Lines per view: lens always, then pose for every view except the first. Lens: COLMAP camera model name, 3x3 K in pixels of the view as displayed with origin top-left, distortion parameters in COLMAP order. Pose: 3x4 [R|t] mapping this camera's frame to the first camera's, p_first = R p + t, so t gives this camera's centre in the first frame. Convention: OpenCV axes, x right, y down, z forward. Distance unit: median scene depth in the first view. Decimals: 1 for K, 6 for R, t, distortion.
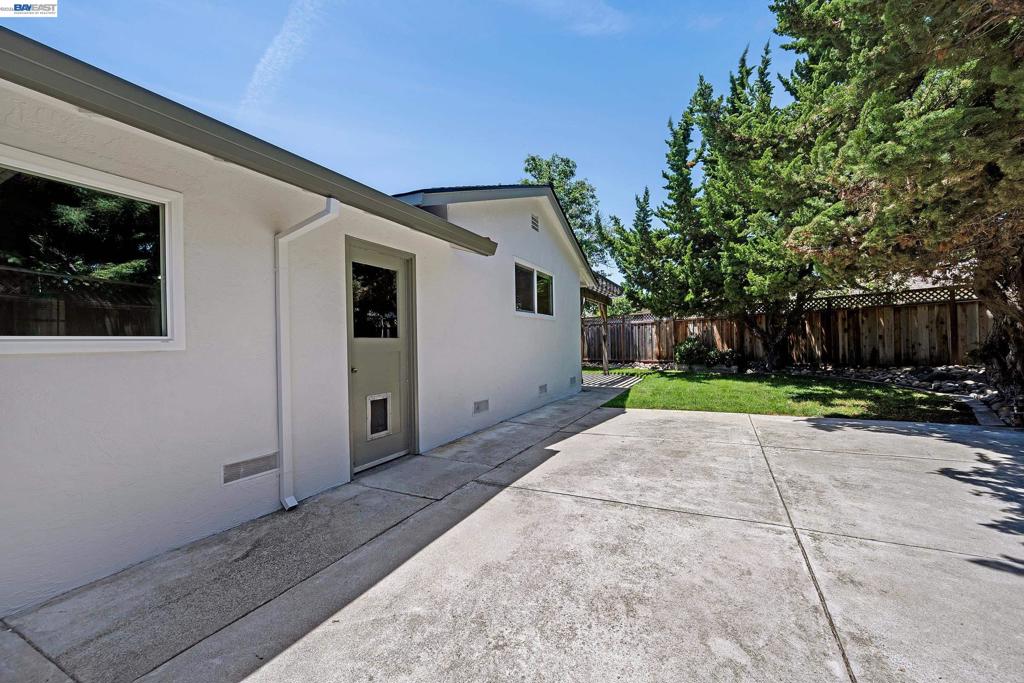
lens RADIAL K [[406.2, 0, 511.9], [0, 406.2, 340.9], [0, 0, 1]] dist [-0.003982, 0.000047]
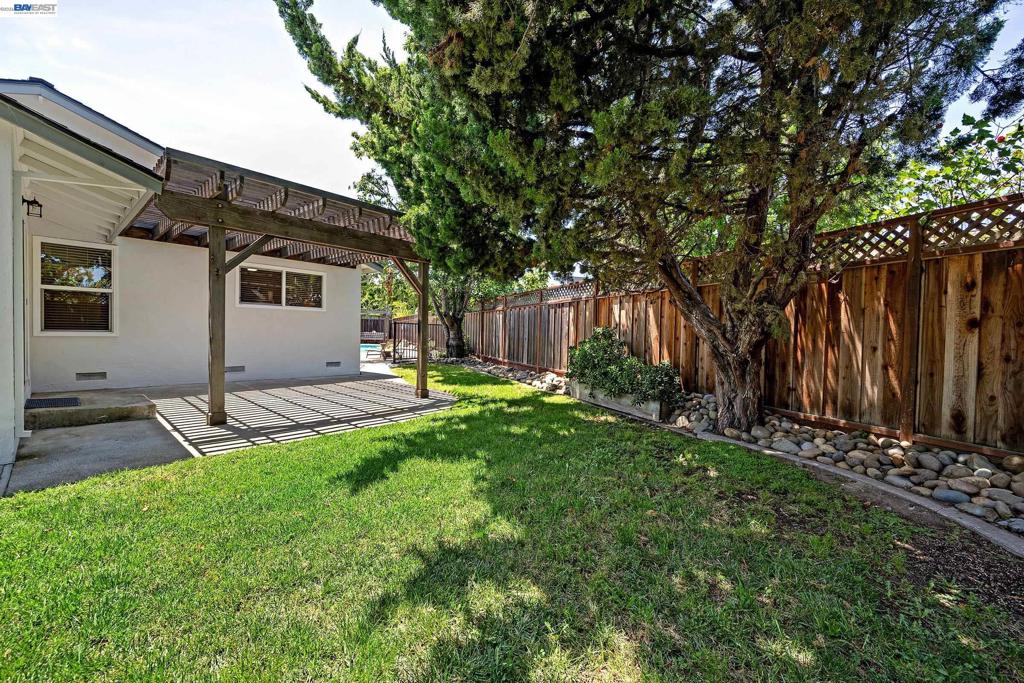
lens RADIAL K [[406.2, 0, 513.2], [0, 406.2, 337.0], [0, 0, 1]] dist [-0.003982, 0.000047]
pose [[0.966185, 0.045948, -0.253723, 0.546776], [-0.041861, 0.998892, 0.021484, -0.009272], [0.254429, -0.010137, 0.967038, 0.601745]]
